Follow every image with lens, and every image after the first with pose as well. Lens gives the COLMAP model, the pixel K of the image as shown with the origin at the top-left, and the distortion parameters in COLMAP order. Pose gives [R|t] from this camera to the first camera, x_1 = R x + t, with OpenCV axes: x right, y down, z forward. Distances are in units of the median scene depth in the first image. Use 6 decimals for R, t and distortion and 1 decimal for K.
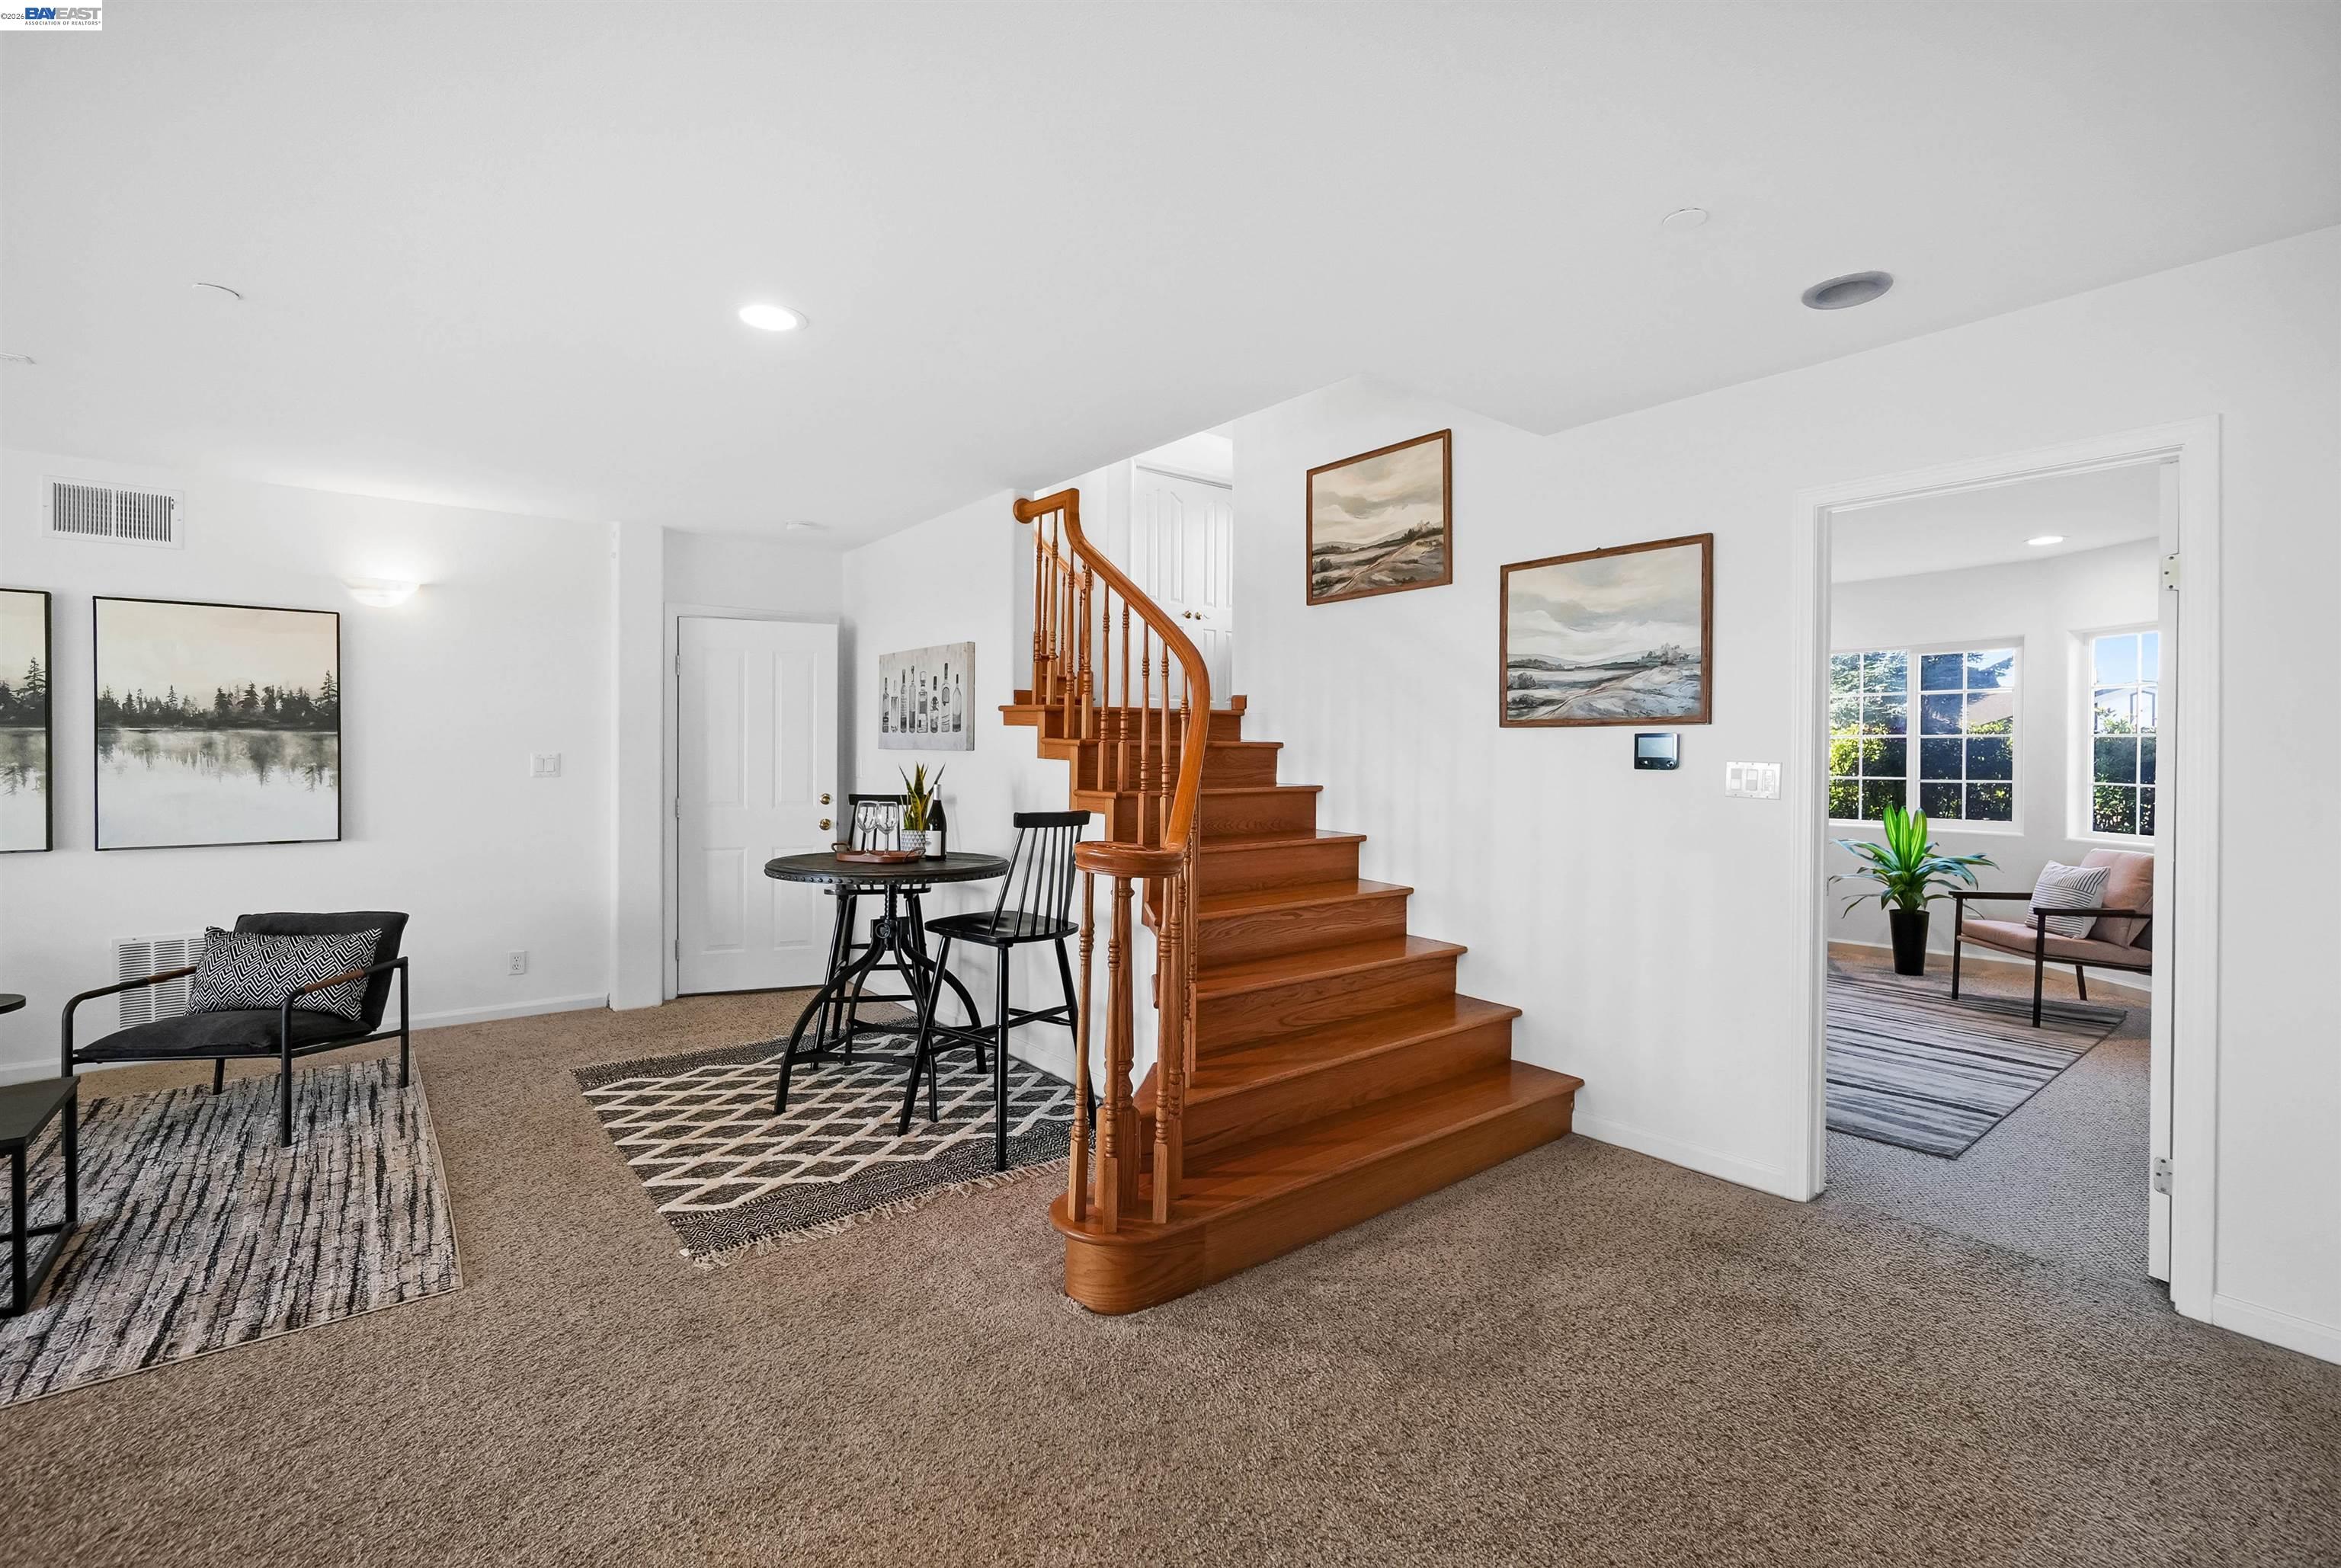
lens RADIAL K [[1021.4, 0, 1175.5], [0, 1021.4, 764.3], [0, 0, 1]] dist [-0.010152, 0.003702]
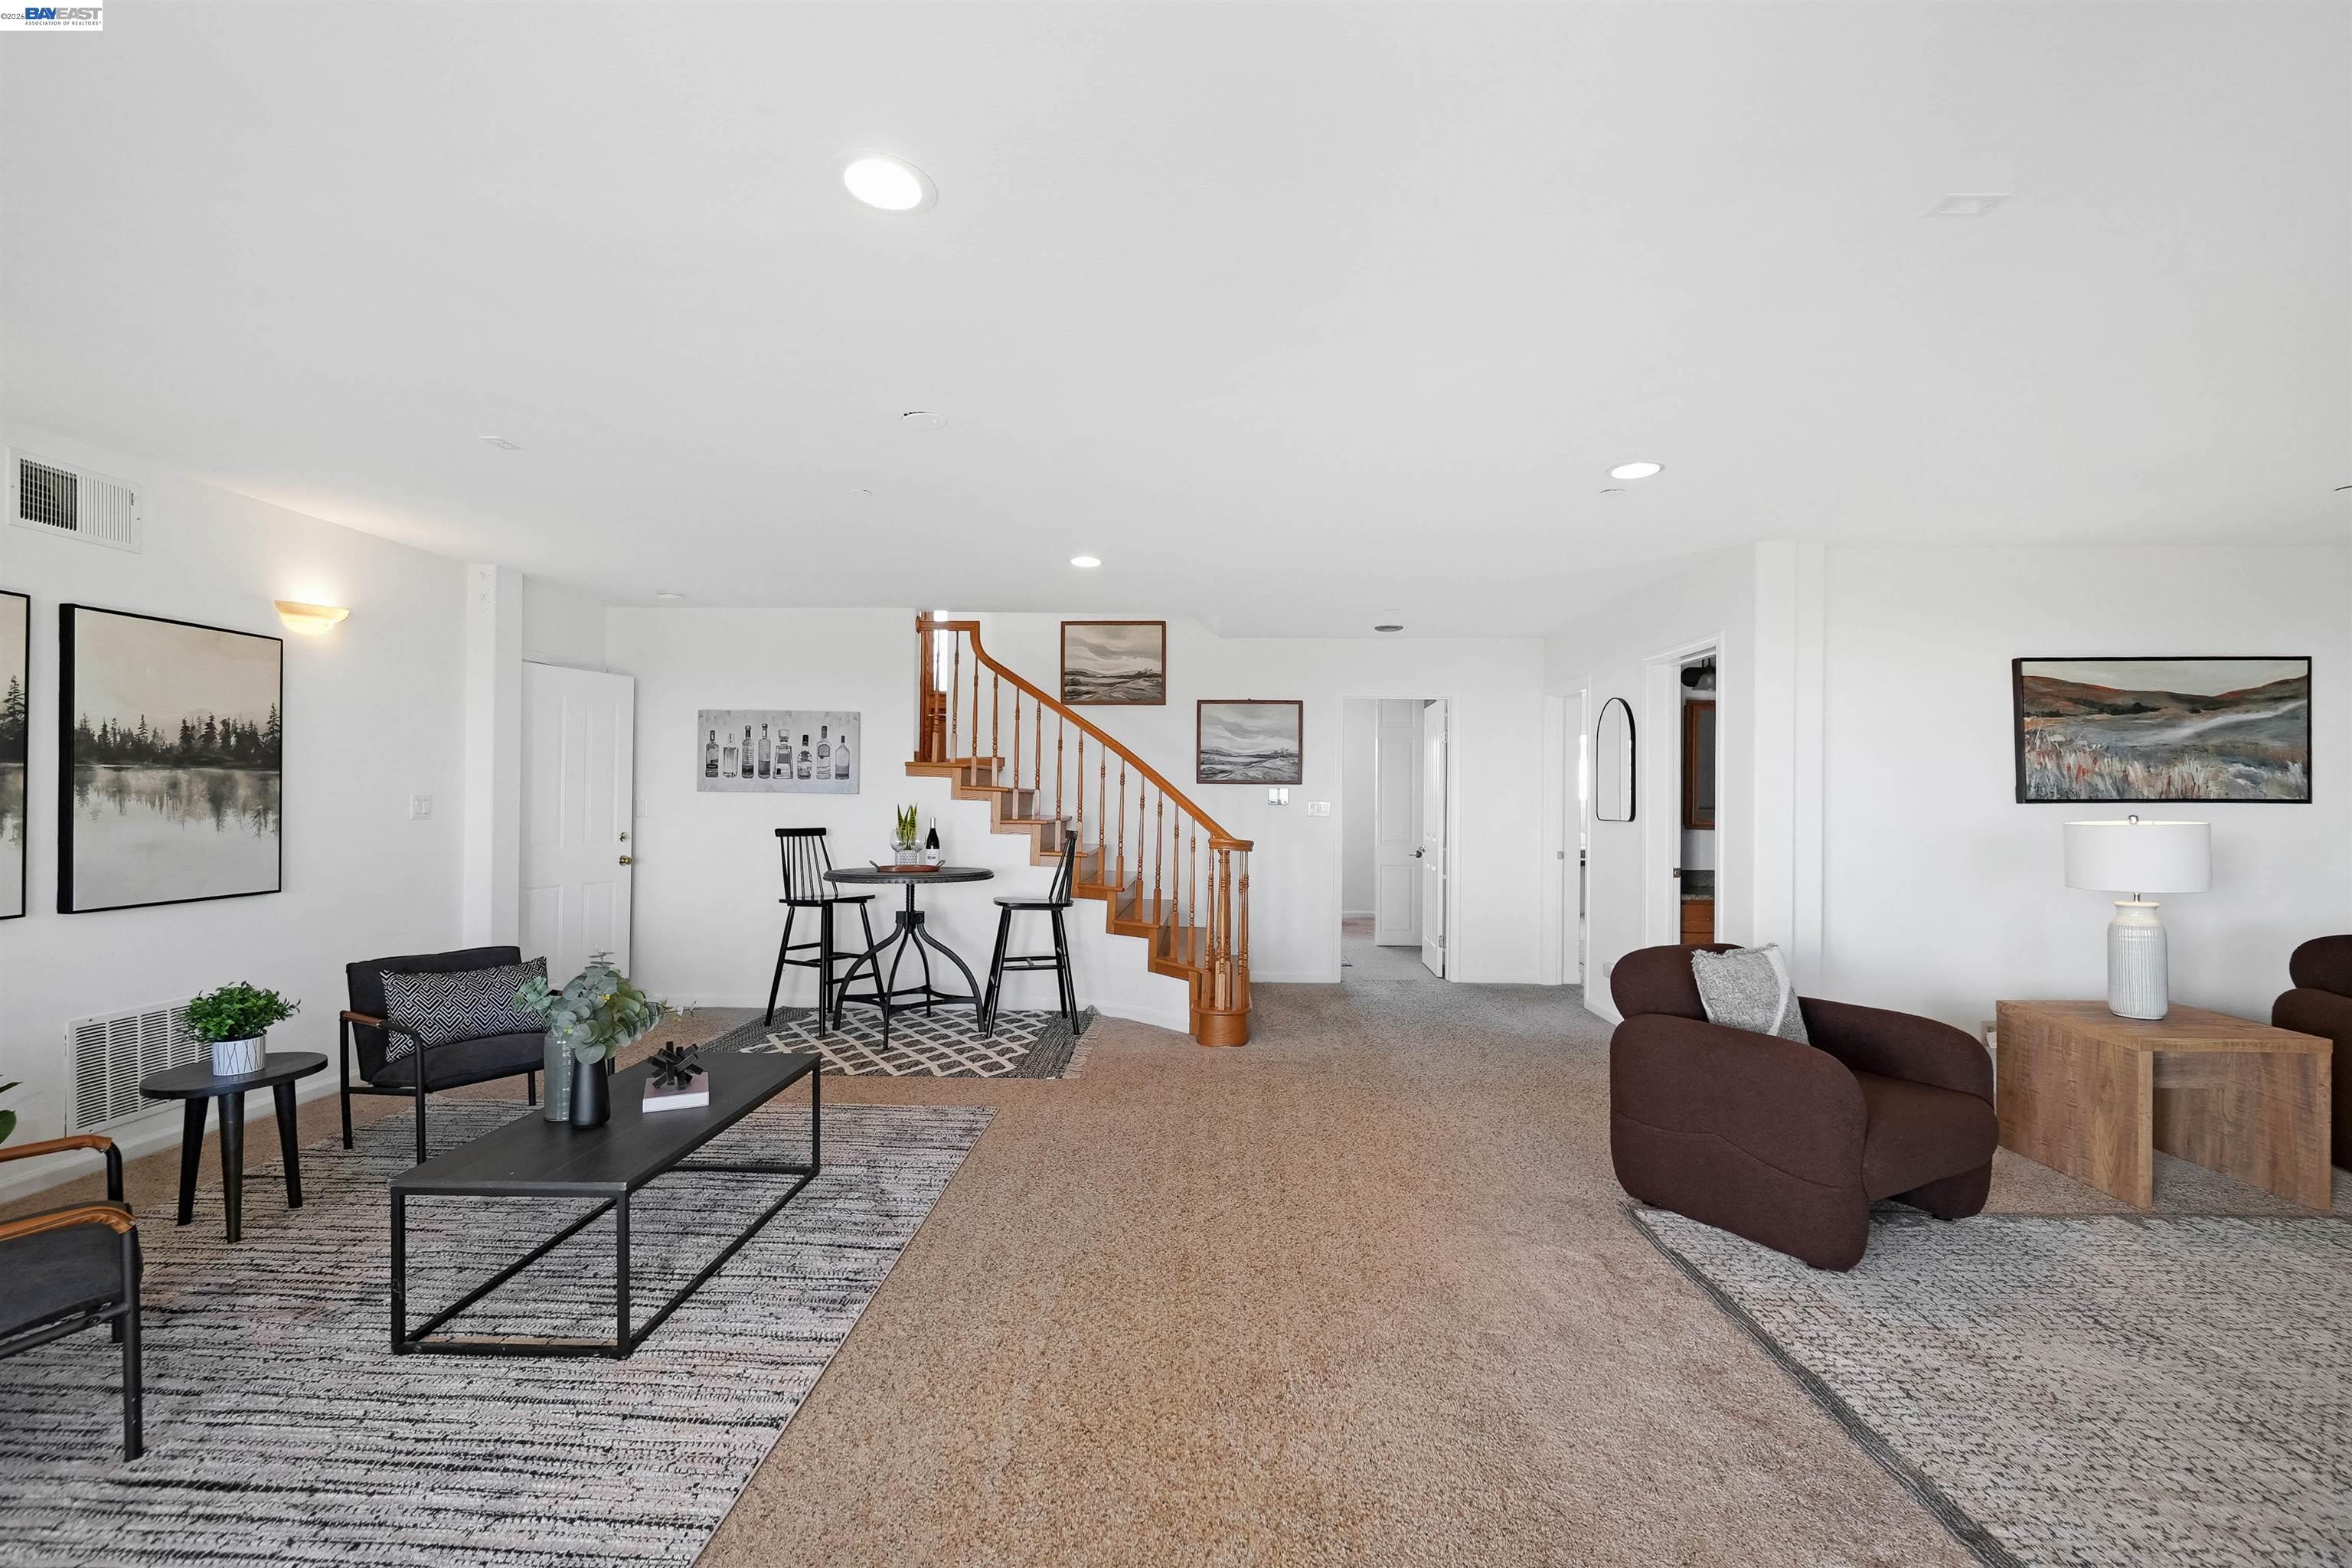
lens RADIAL K [[1025.0, 0, 1190.1], [0, 1025.0, 797.4], [0, 0, 1]] dist [-0.008169, 0.003423]
pose [[0.641896, 0.000466, 0.766792, -1.165850], [0.004770, 0.999978, -0.004601, -0.000678], [-0.766777, 0.006611, 0.641879, -0.234047]]
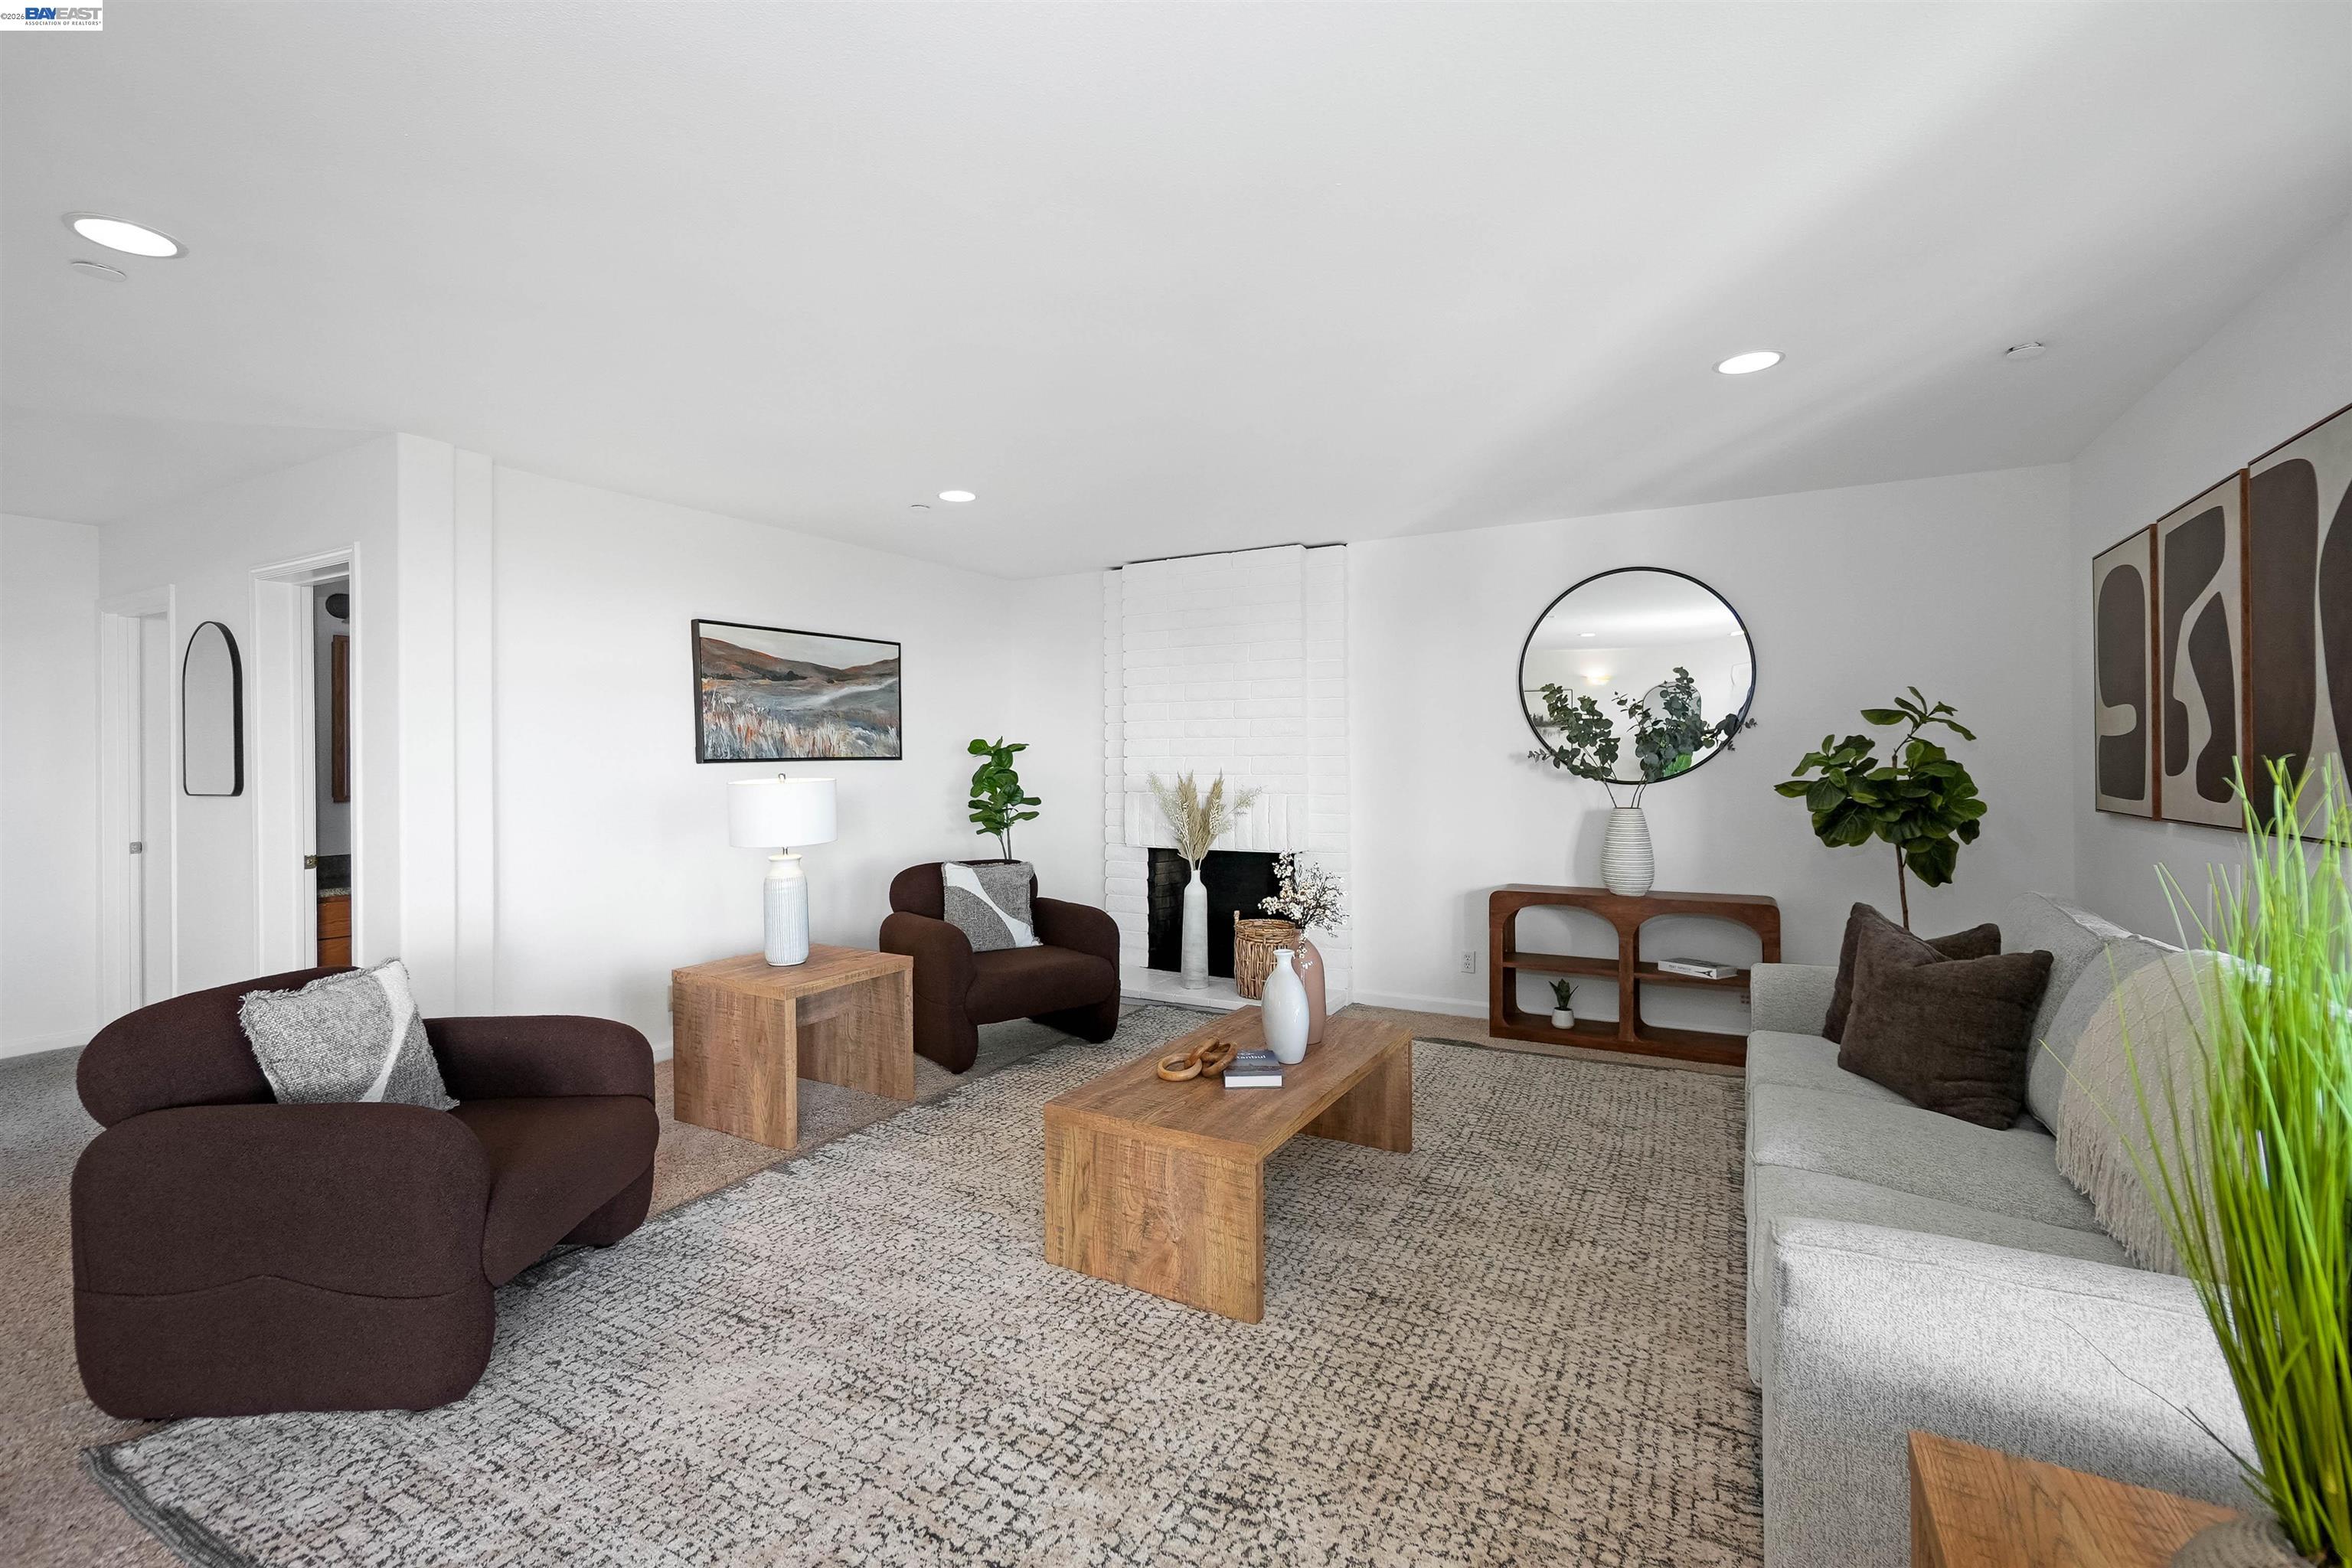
lens RADIAL K [[1025.0, 0, 1168.8], [0, 1025.0, 759.2], [0, 0, 1]] dist [-0.008169, 0.003423]
pose [[-0.375809, -0.002493, 0.926694, -0.952352], [0.015545, 0.999839, 0.008994, -0.001805], [-0.926567, 0.017785, -0.375710, -0.272023]]
